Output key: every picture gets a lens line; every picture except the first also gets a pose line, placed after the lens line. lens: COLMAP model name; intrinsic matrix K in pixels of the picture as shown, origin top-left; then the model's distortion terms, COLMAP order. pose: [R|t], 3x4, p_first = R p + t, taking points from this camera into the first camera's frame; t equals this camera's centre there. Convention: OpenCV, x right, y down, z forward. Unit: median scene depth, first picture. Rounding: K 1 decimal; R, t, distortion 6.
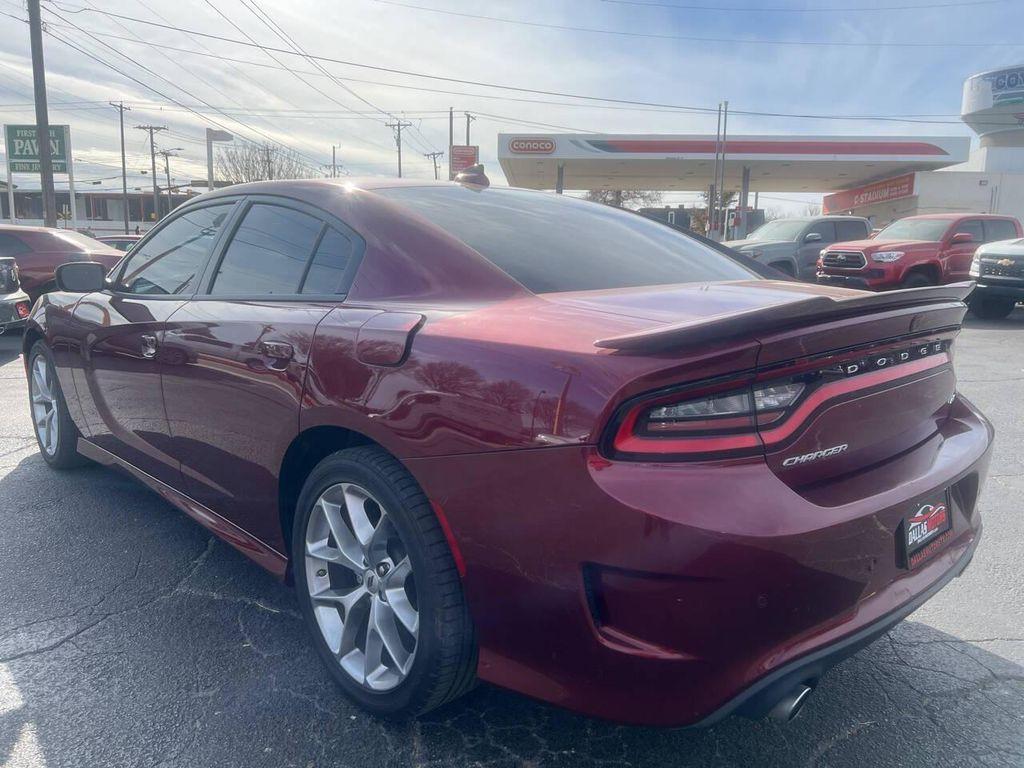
lens RADIAL K [[774.6, 0, 507.0], [0, 774.6, 383.8], [0, 0, 1]] dist [0.002221, -0.004023]
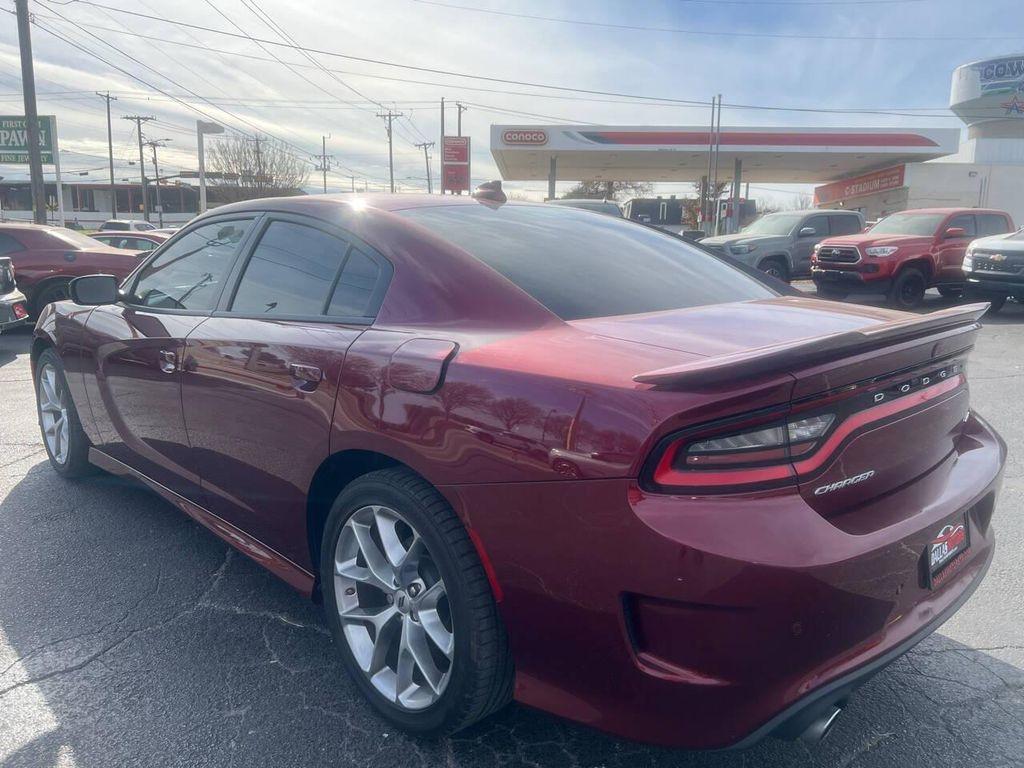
lens RADIAL K [[774.7, 0, 512.0], [0, 774.7, 384.0], [0, 0, 1]] dist [0.002089, -0.002173]
pose [[0.999848, -0.004748, 0.016753, -0.030256], [0.004540, 0.999912, 0.012440, -0.027224], [-0.016811, -0.012362, 0.999782, -0.009445]]
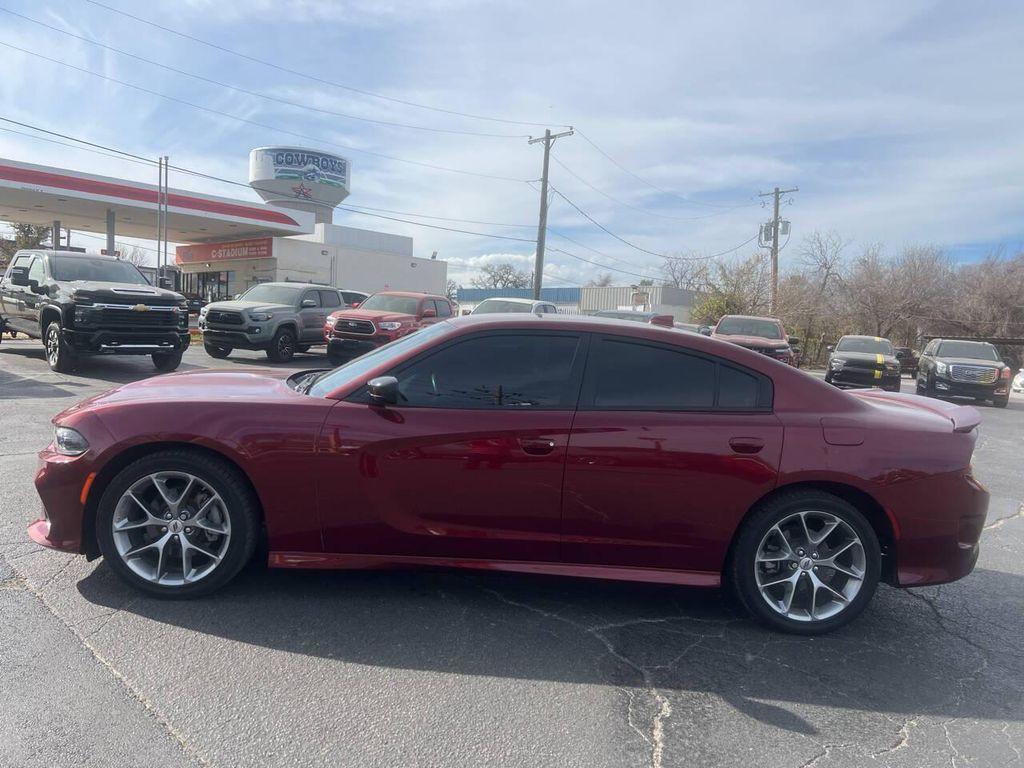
lens RADIAL K [[776.9, 0, 523.6], [0, 776.9, 376.3], [0, 0, 1]] dist [0.003665, -0.007118]
pose [[0.648686, -0.018445, 0.760833, -1.297685], [0.069565, 0.996958, -0.035142, -0.107273], [-0.757870, 0.075723, 0.647996, 0.191200]]
